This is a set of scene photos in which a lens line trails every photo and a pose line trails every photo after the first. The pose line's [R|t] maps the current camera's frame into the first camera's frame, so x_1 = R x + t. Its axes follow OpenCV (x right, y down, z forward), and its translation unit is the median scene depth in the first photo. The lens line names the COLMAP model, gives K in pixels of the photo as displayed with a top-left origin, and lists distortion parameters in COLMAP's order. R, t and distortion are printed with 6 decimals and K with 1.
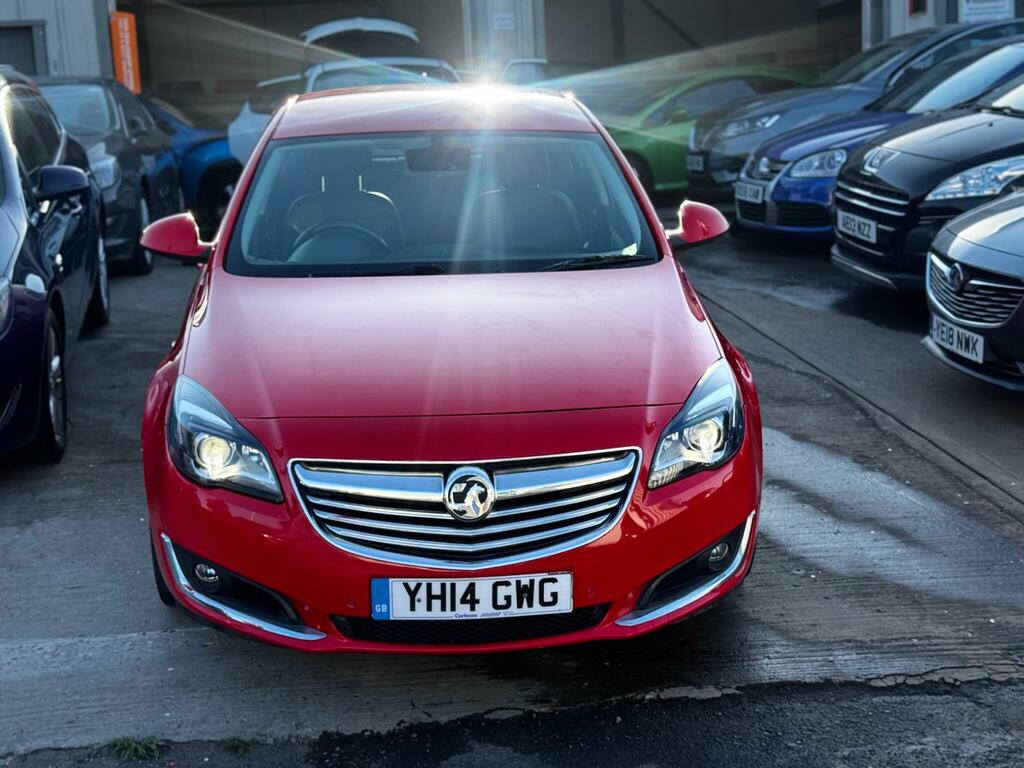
lens RADIAL K [[1505.3, 0, 506.0], [0, 1505.3, 386.1], [0, 0, 1]] dist [0.152727, -0.110651]
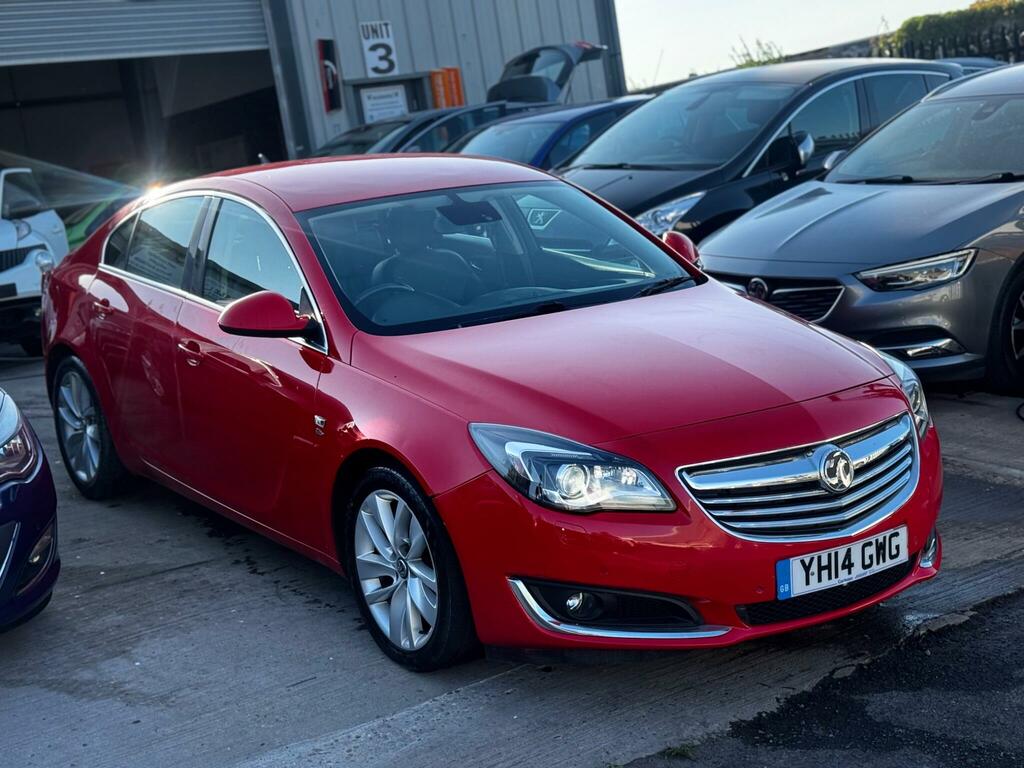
lens RADIAL K [[1505.3, 0, 506.0], [0, 1505.3, 386.1], [0, 0, 1]] dist [0.152727, -0.110651]
pose [[0.873830, -0.143096, 0.464699, -0.730760], [0.176908, 0.983778, -0.029724, 0.002654], [-0.452908, 0.108183, 0.884970, 0.119451]]
